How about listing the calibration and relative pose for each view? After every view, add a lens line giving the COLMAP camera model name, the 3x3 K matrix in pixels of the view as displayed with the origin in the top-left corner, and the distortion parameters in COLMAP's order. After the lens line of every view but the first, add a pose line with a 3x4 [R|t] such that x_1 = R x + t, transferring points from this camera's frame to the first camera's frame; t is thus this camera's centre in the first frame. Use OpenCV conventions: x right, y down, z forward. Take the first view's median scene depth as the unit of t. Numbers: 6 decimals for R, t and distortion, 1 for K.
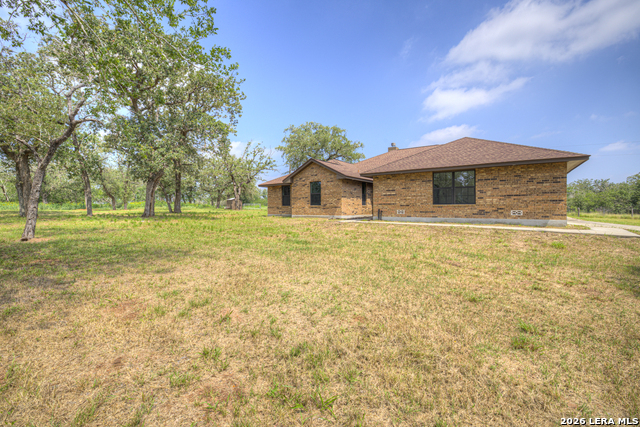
lens RADIAL K [[277.3, 0, 320.0], [0, 277.3, 212.6], [0, 0, 1]] dist [-0.010972, 0.000377]
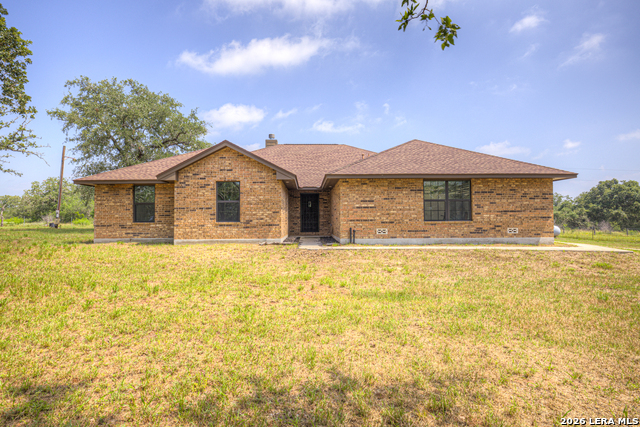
lens RADIAL K [[367.1, 0, 320.0], [0, 367.1, 213.2], [0, 0, 1]] dist [-0.003233, 0.000694]
pose [[0.793812, 0.013891, 0.608004, -0.419033], [0.014373, 0.999031, -0.041591, -0.012544], [-0.607993, 0.041754, 0.792844, 0.349766]]
